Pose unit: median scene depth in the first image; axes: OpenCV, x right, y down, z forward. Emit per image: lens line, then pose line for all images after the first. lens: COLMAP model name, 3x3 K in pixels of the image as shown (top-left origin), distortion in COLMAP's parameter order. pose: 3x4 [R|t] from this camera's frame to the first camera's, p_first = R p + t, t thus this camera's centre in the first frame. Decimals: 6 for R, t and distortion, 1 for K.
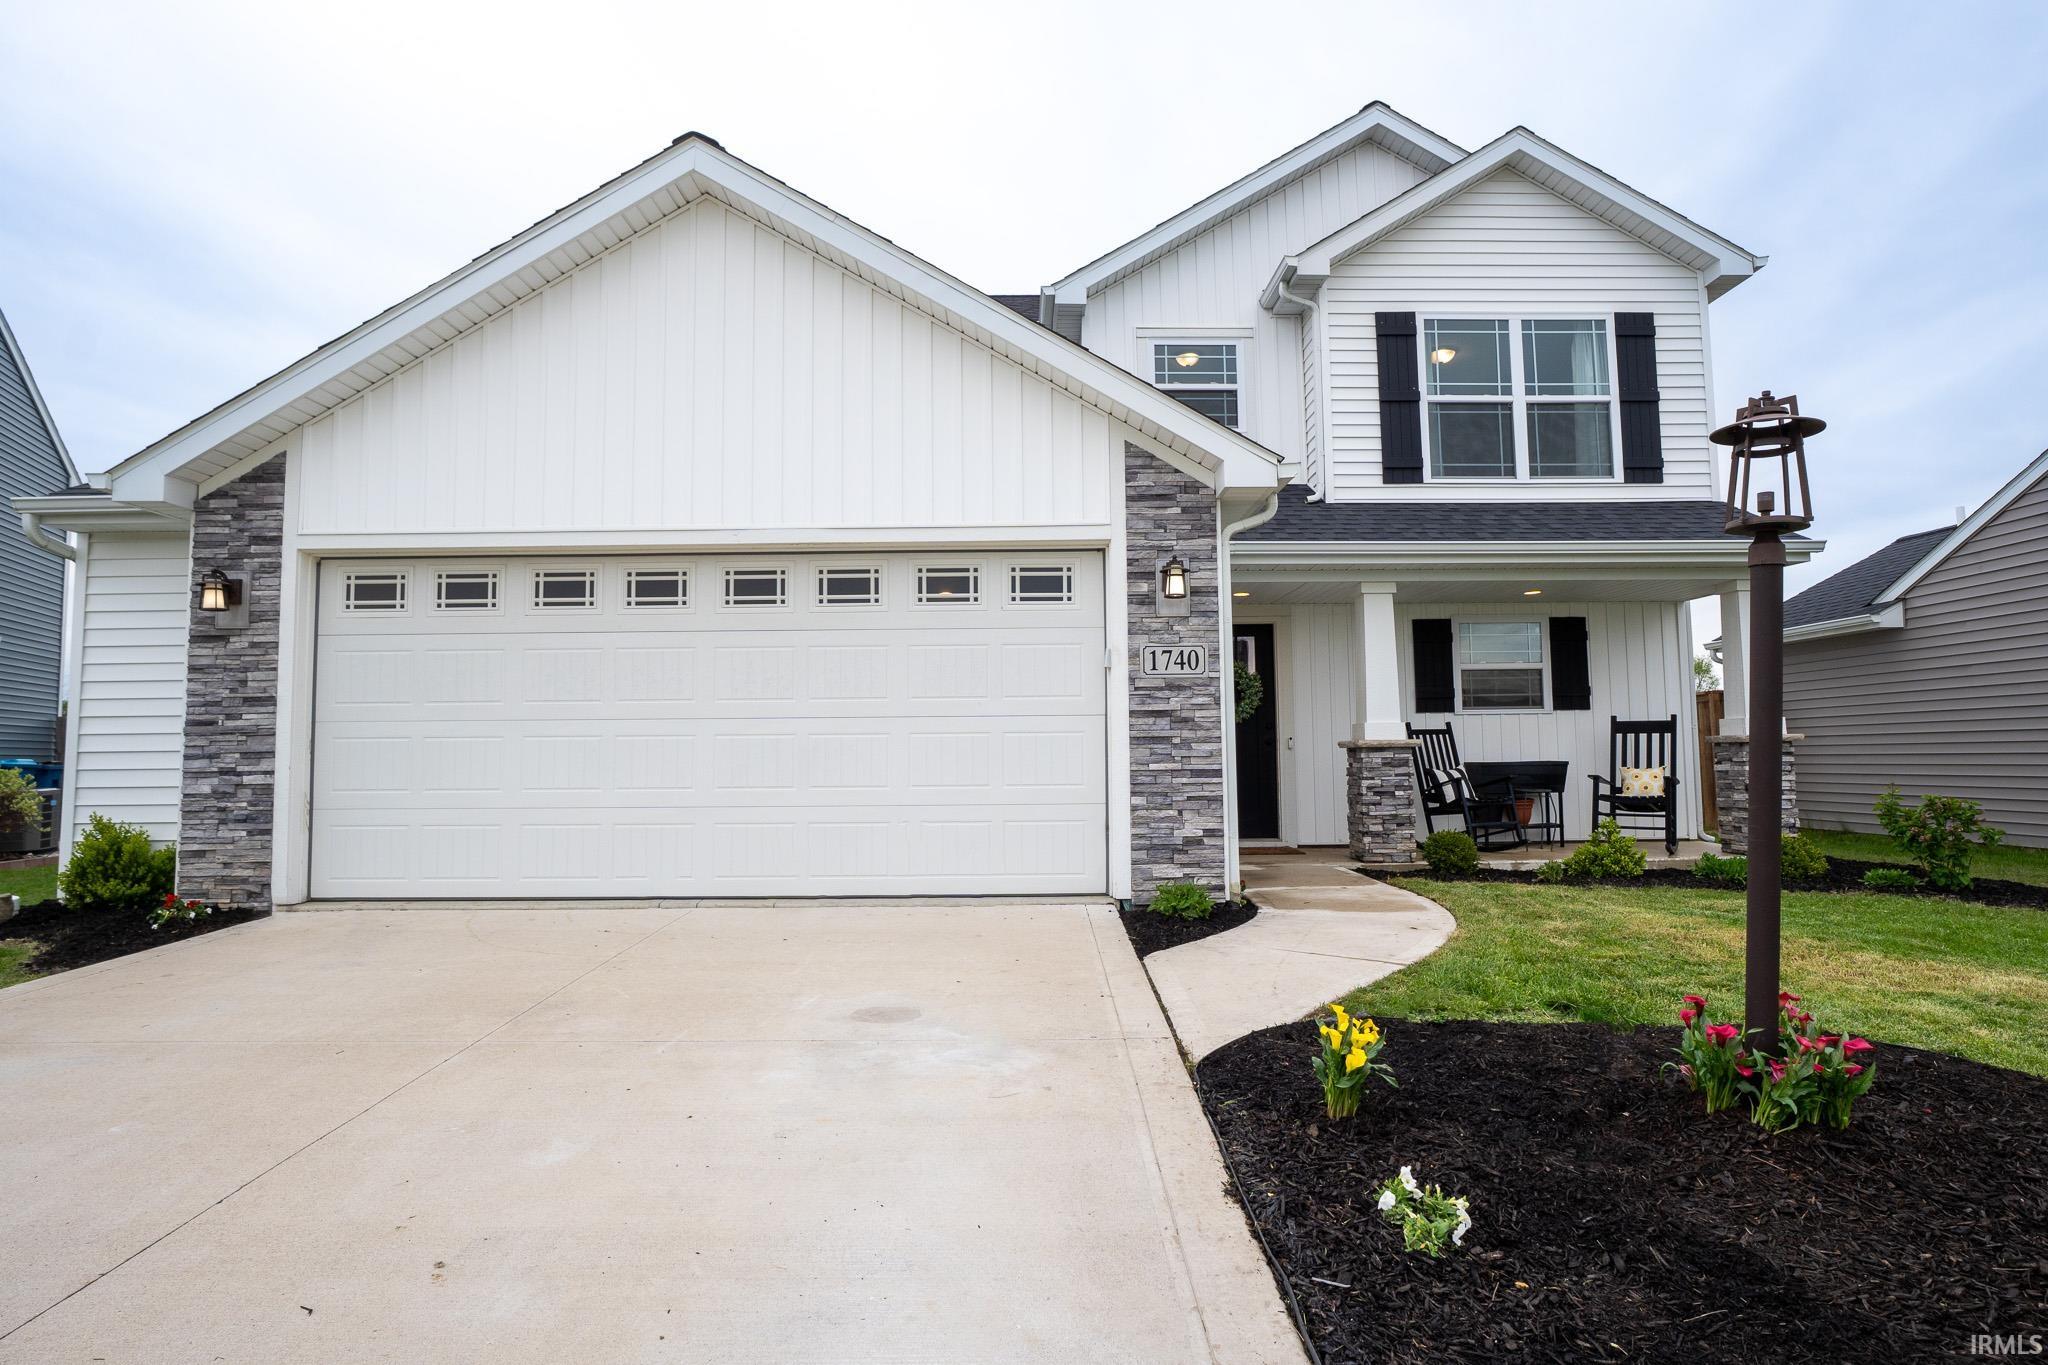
lens RADIAL K [[1099.3, 0, 1028.3], [0, 1099.3, 673.4], [0, 0, 1]] dist [-0.035882, 0.018457]
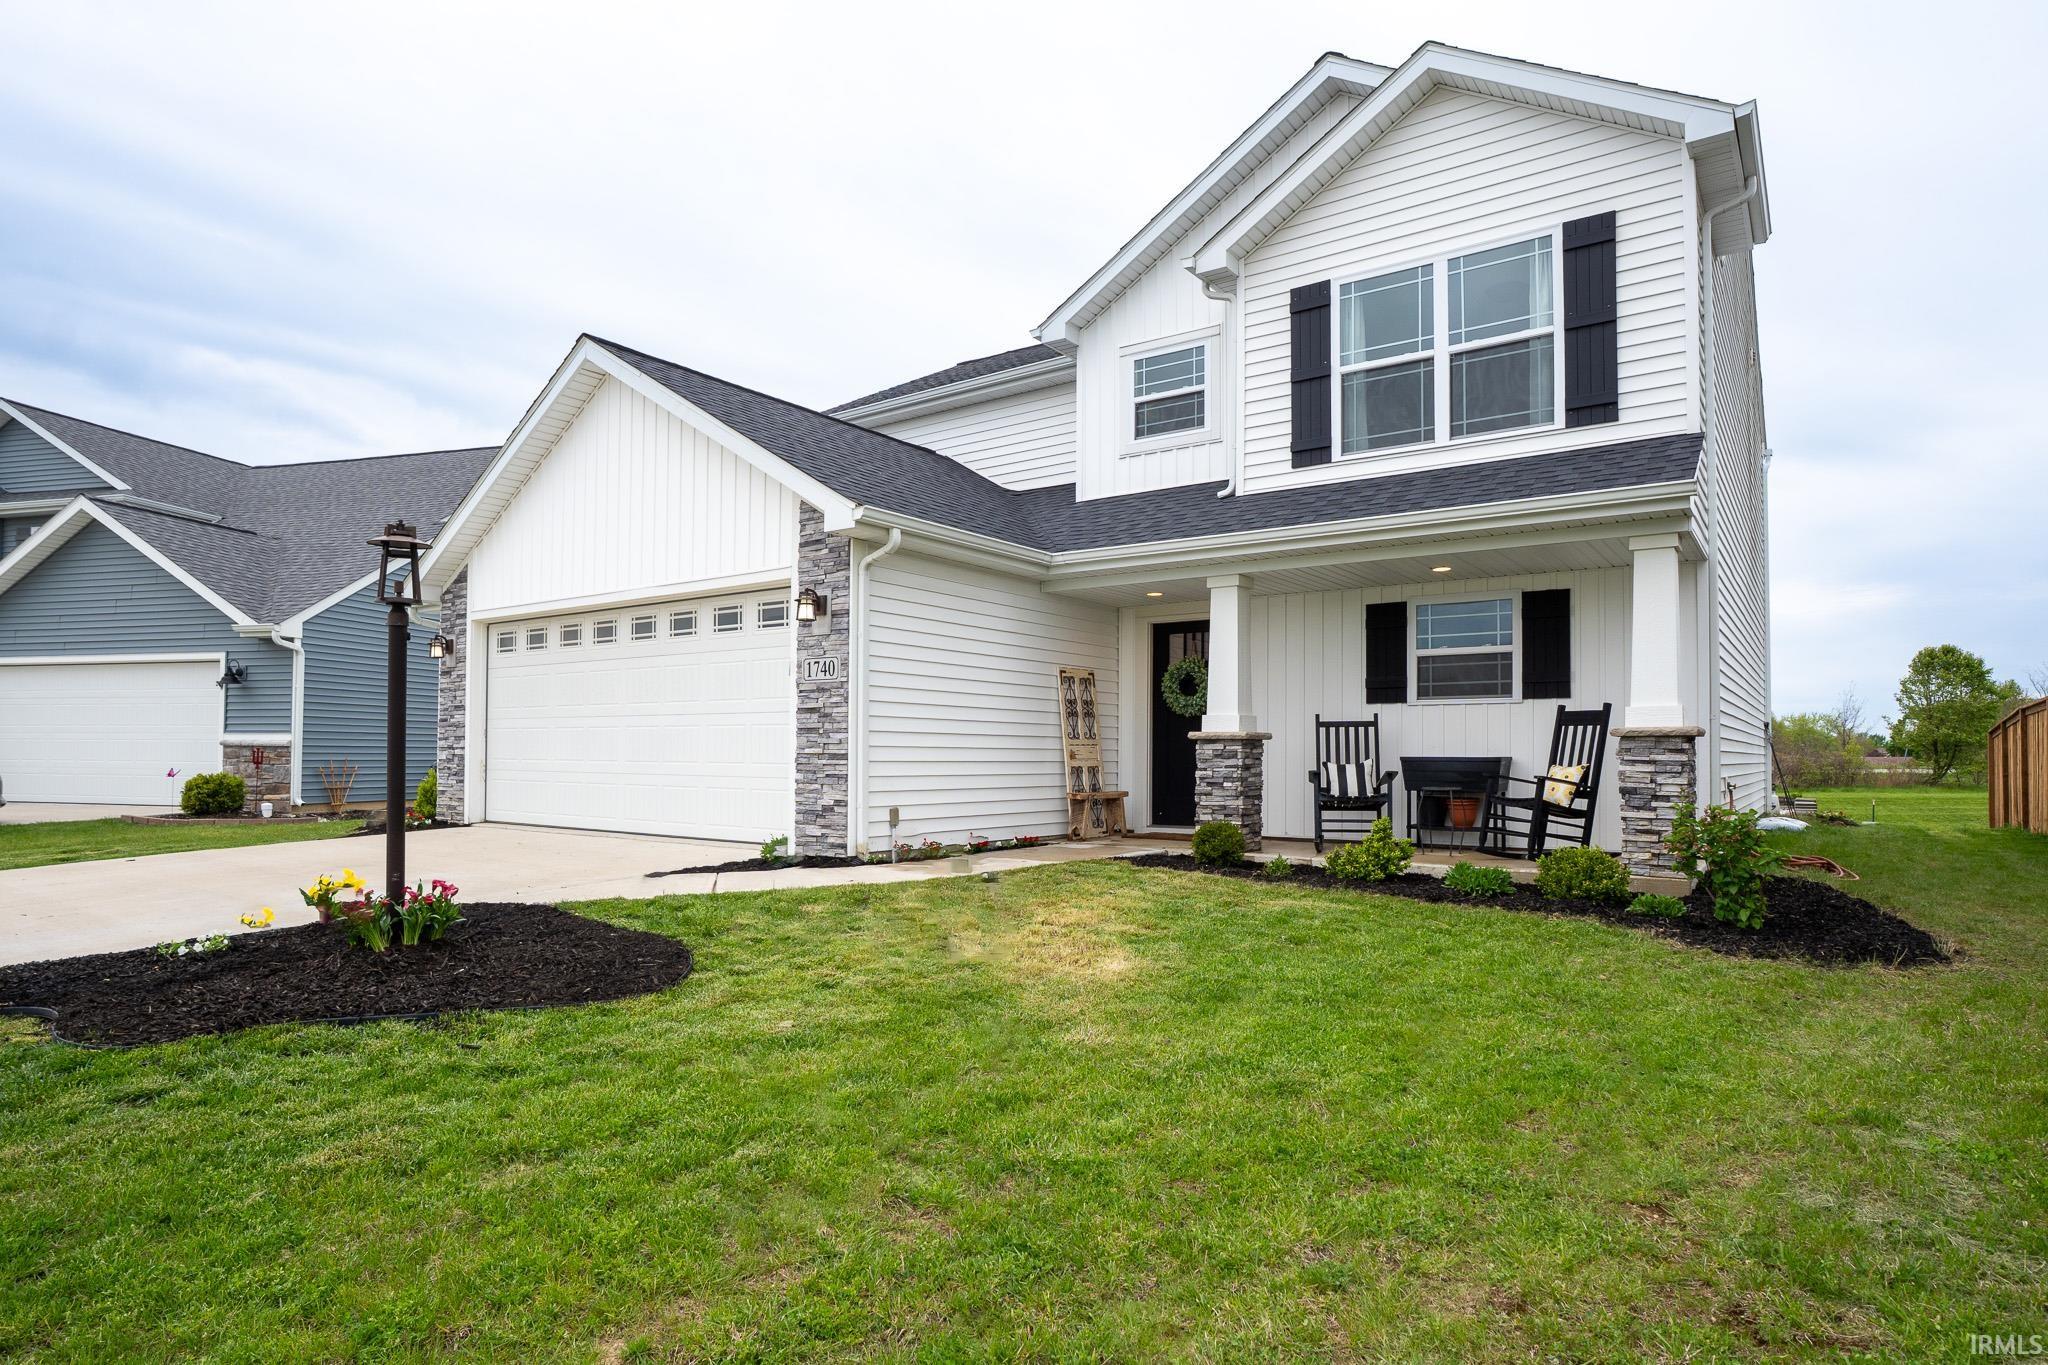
lens RADIAL K [[1117.5, 0, 1021.9], [0, 1117.5, 717.2], [0, 0, 1]] dist [-0.031636, 0.018428]
pose [[0.806334, -0.004666, -0.591442, 0.717149], [0.032357, 0.998819, 0.036235, 0.003224], [0.590575, -0.048355, 0.805533, 0.052338]]
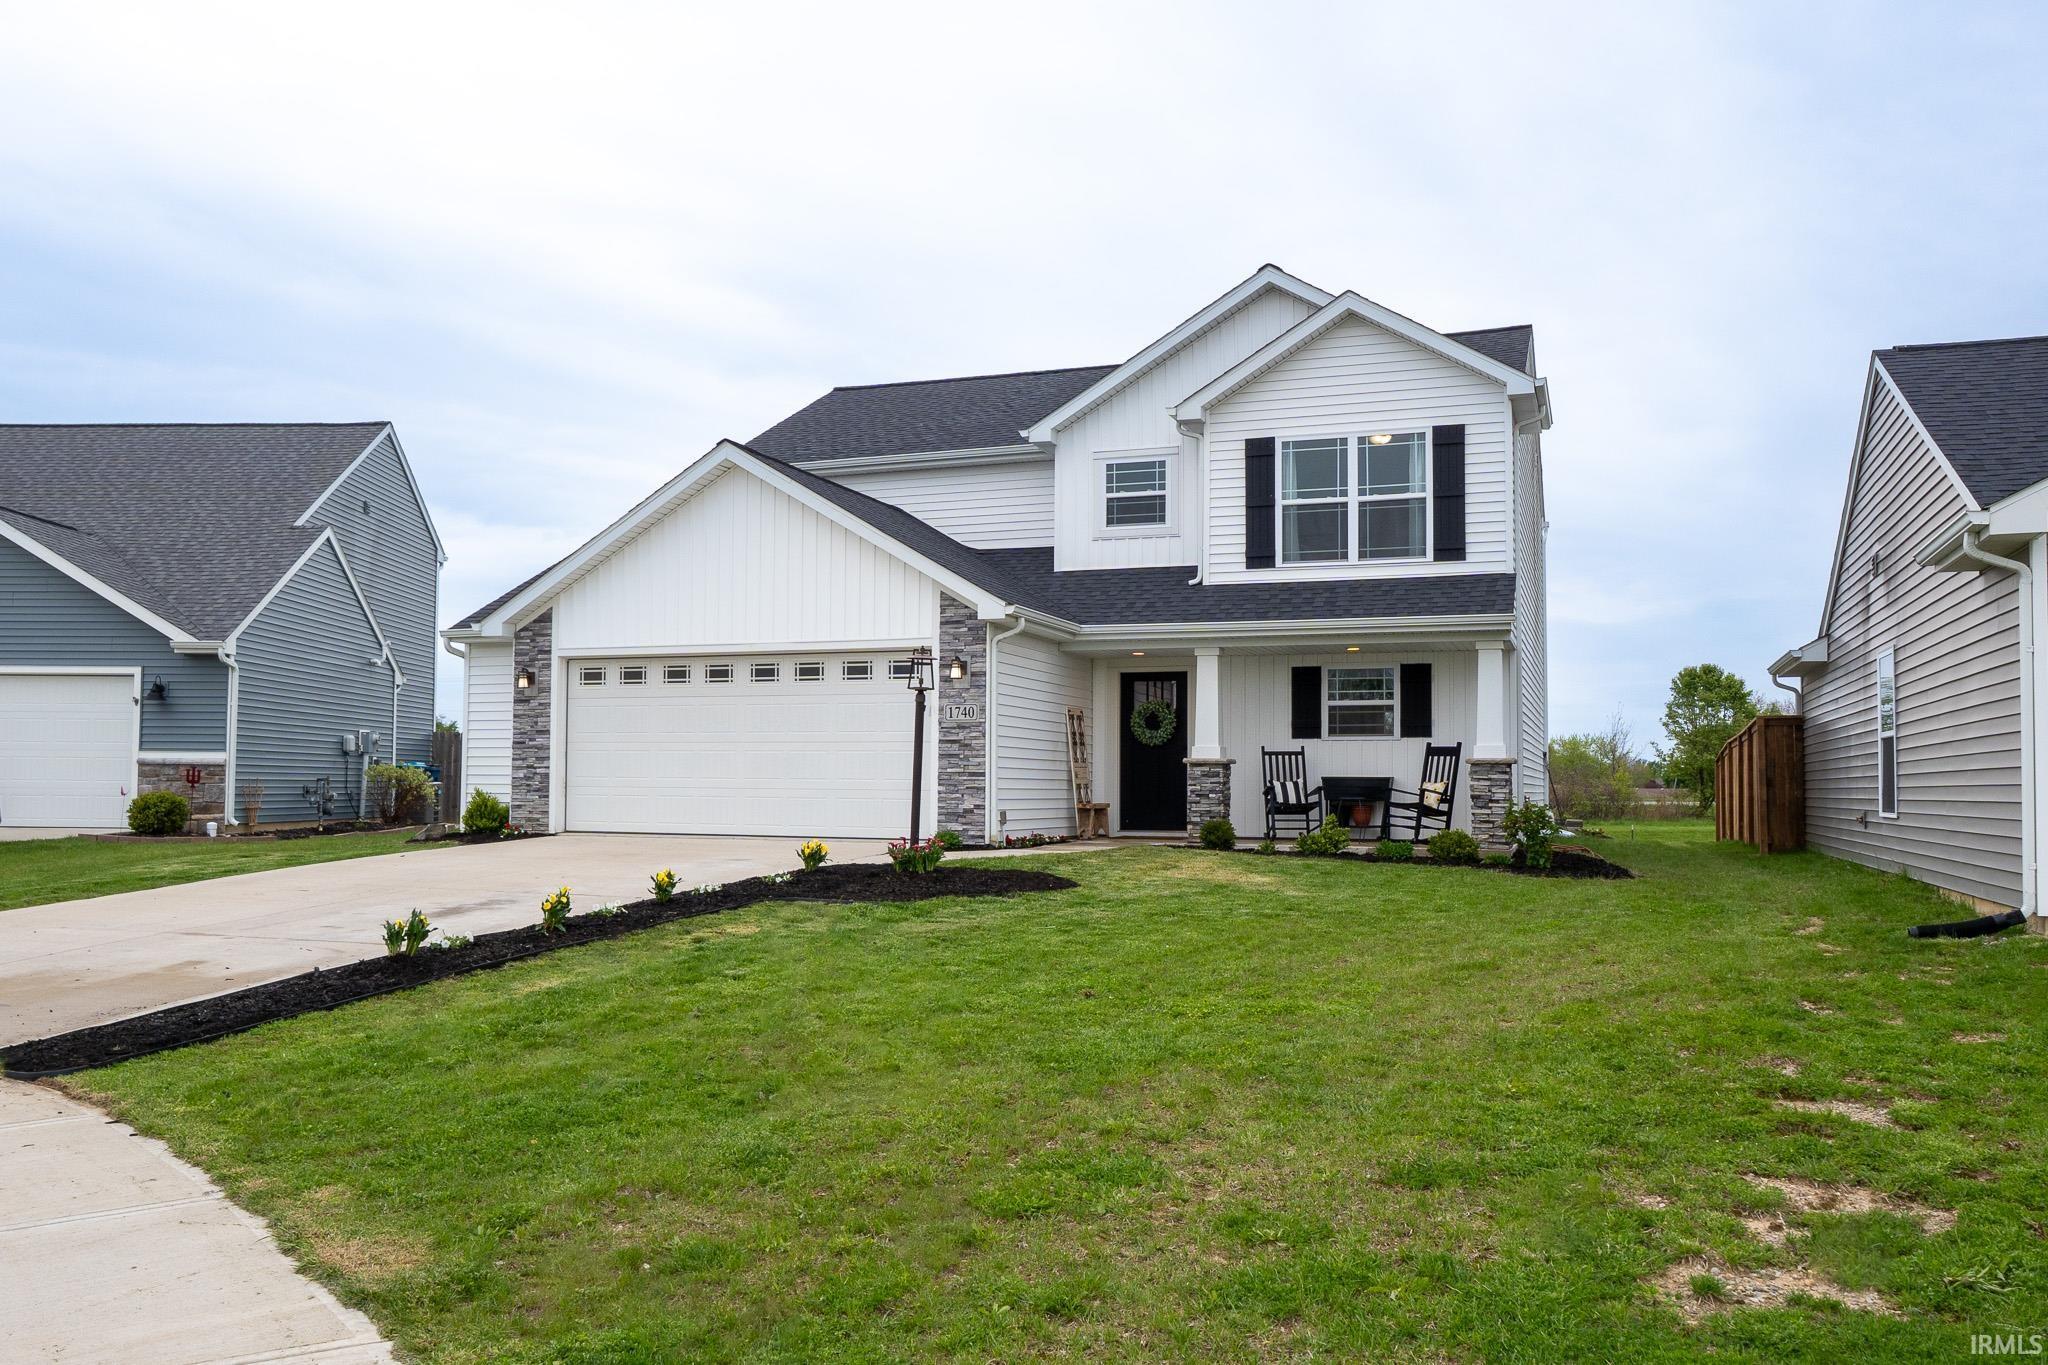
lens RADIAL K [[1582.9, 0, 979.0], [0, 1582.9, 684.6], [0, 0, 1]] dist [-0.002536, -0.001170]
pose [[0.930117, -0.005267, -0.367224, 0.736834], [0.010974, 0.999849, 0.013455, -0.061042], [0.367098, -0.016544, 0.930035, -0.940795]]
